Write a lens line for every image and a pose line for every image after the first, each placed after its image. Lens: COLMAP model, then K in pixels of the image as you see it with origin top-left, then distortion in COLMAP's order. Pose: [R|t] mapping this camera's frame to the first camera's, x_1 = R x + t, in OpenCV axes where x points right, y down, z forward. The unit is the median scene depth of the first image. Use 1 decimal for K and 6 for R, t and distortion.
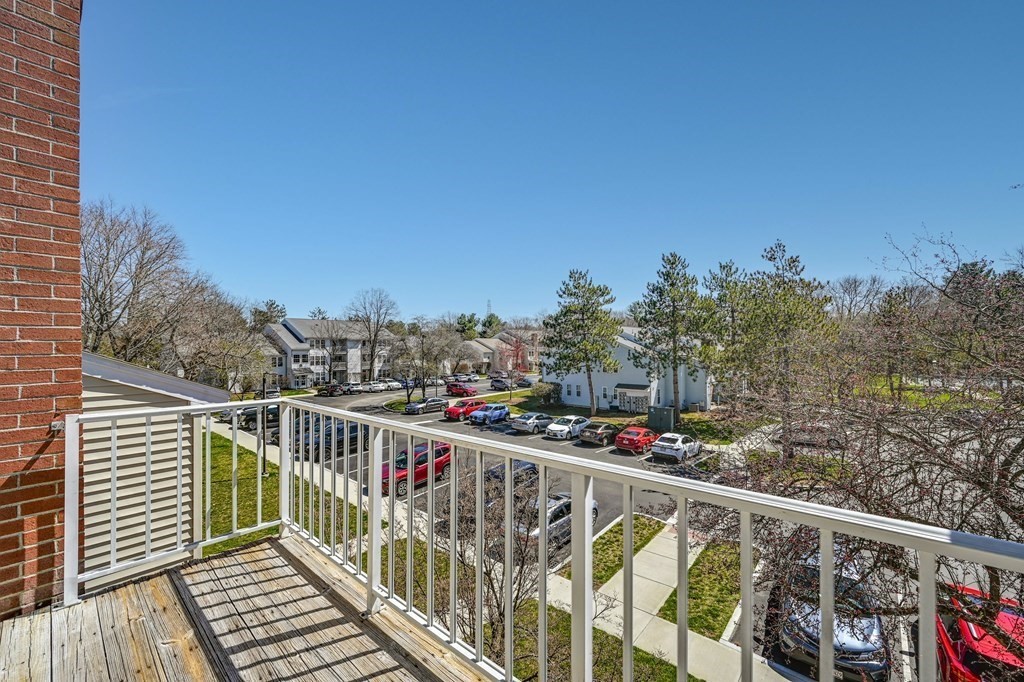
lens RADIAL K [[397.1, 0, 510.4], [0, 397.1, 346.7], [0, 0, 1]] dist [0.000316, 0.000048]
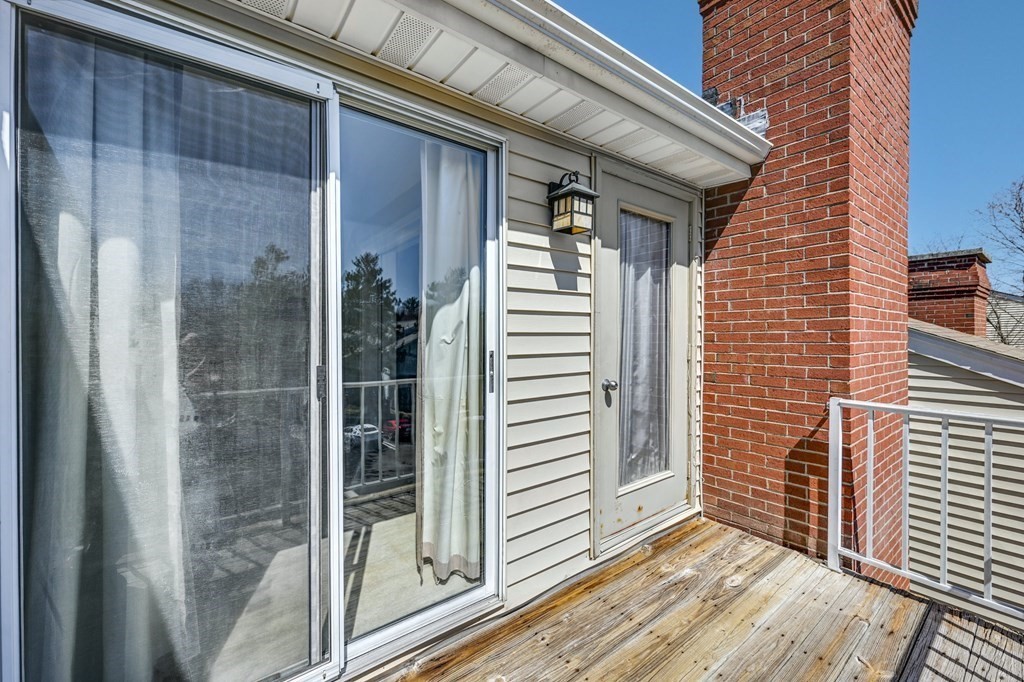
lens RADIAL K [[418.4, 0, 512.7], [0, 418.4, 332.0], [0, 0, 1]] dist [-0.000738, 0.000011]
pose [[-0.195078, -0.000935, -0.980787, 0.203397], [0.001683, 0.999998, -0.001288, -0.011450], [0.980786, -0.001902, -0.195076, 0.341536]]
